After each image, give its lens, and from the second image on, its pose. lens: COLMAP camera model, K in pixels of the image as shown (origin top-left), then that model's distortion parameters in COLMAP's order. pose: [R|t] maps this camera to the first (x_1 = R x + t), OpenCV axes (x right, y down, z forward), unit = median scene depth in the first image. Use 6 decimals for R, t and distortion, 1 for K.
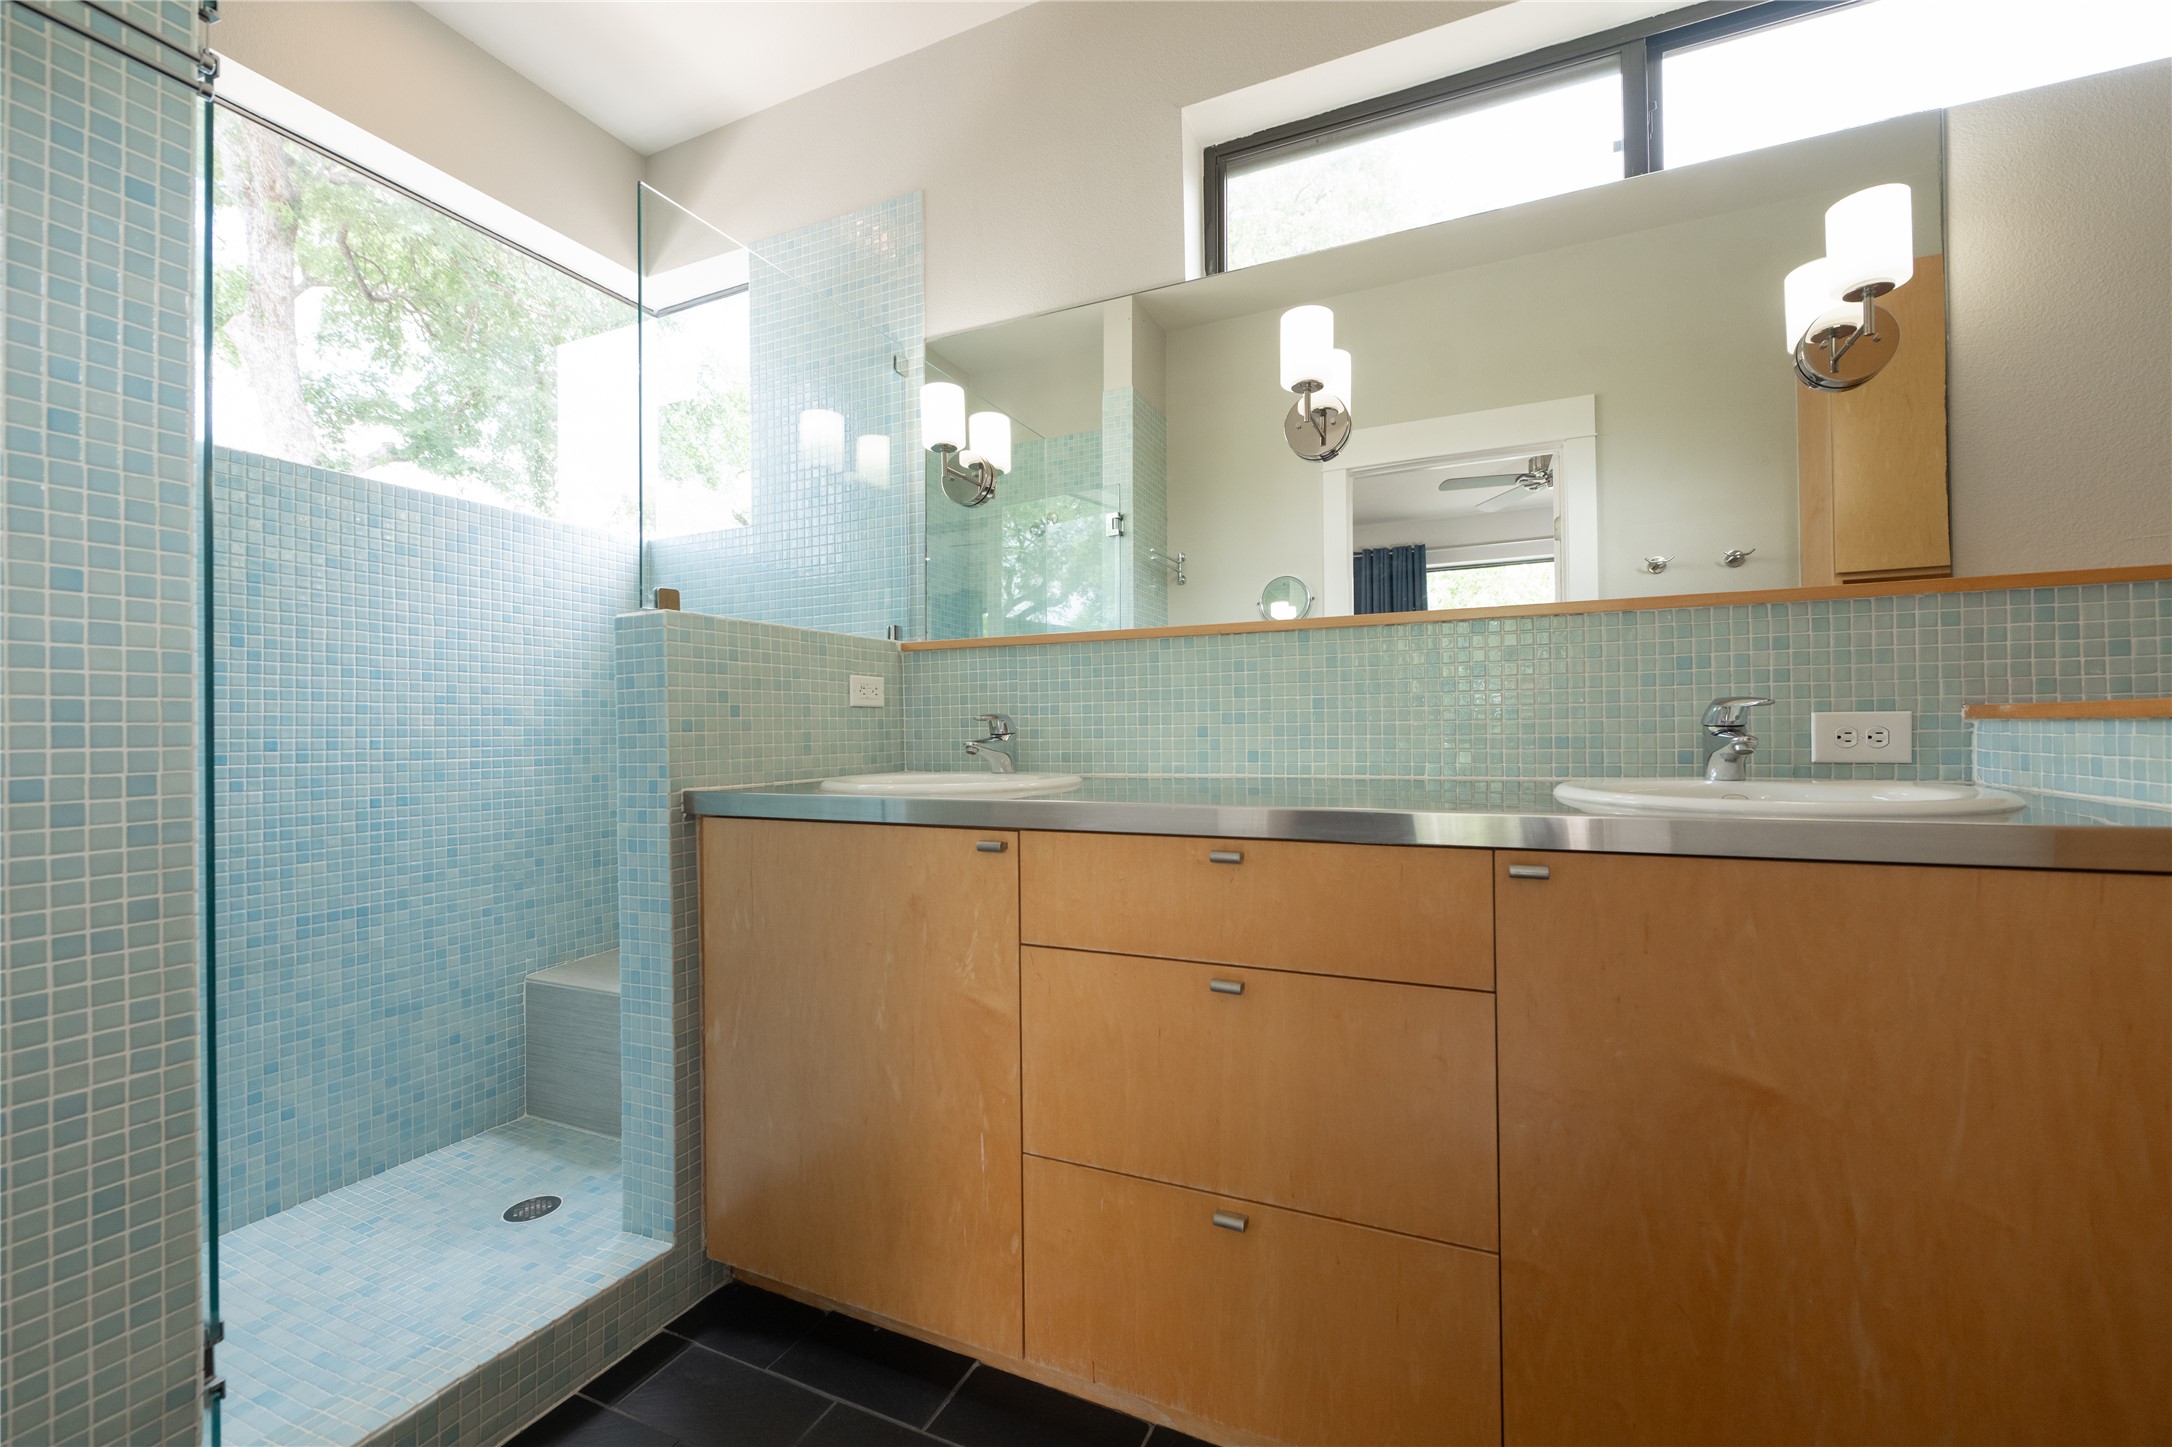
lens RADIAL K [[898.9, 0, 1079.2], [0, 898.9, 732.3], [0, 0, 1]] dist [-0.006943, -0.000751]
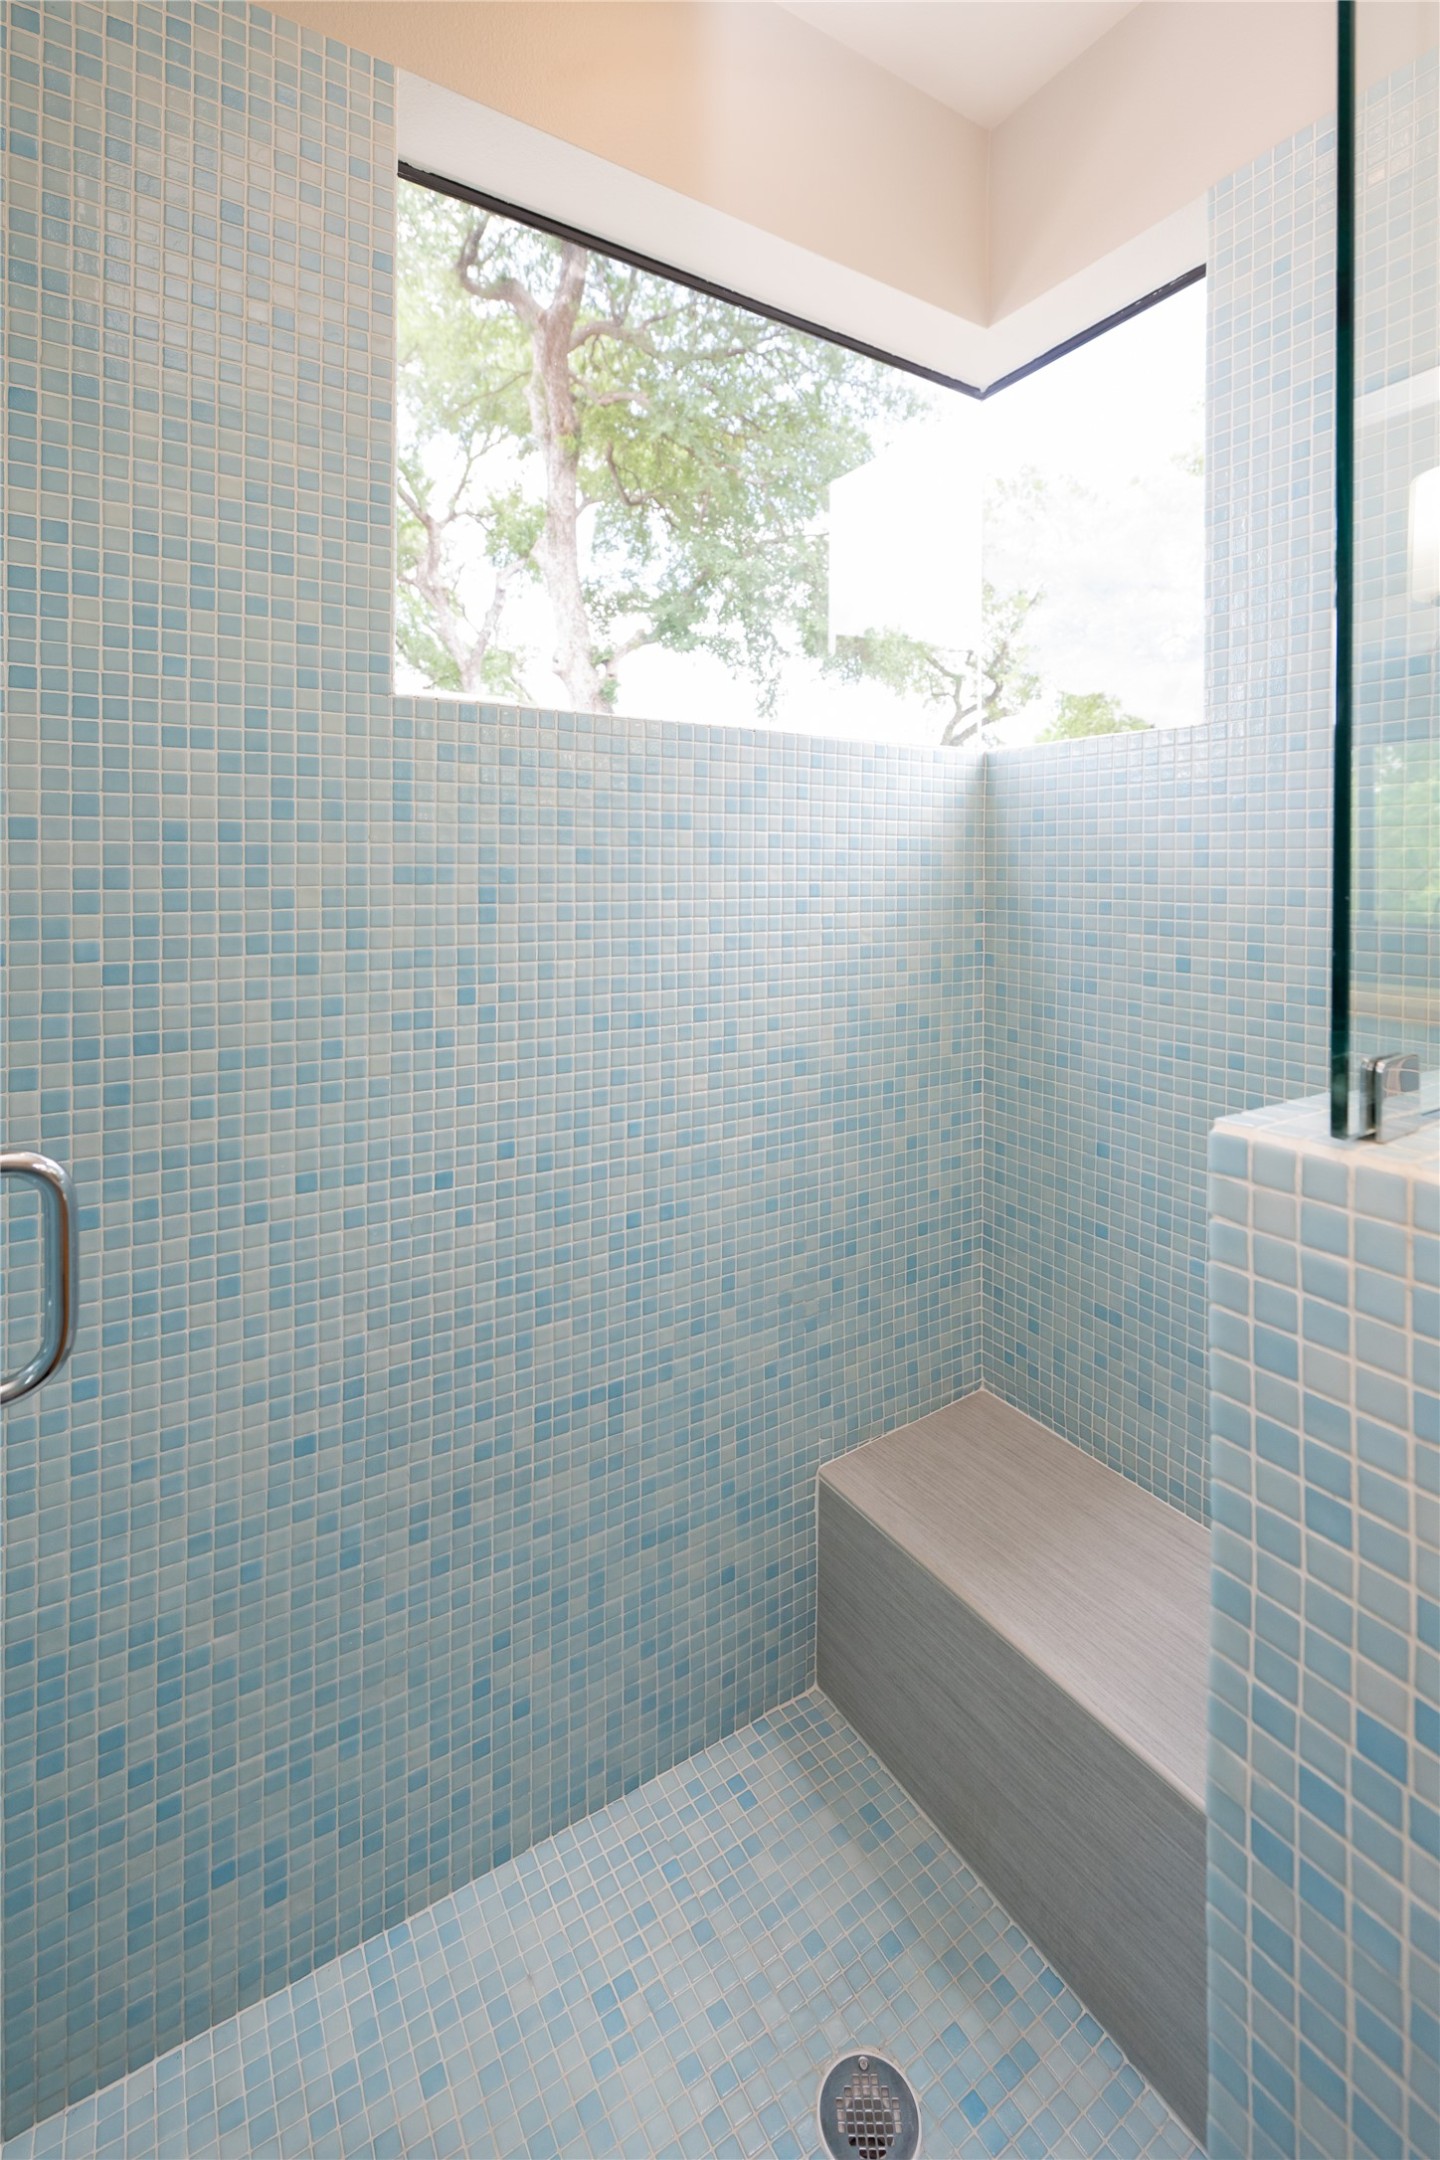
lens RADIAL K [[893.9, 0, 707.9], [0, 893.9, 856.3], [0, 0, 1]] dist [-0.006943, -0.000751]
pose [[0.837763, 0.008988, -0.545960, -0.355679], [-0.010243, 0.999947, 0.000743, -0.164738], [0.545937, 0.004970, 0.837811, 0.442497]]
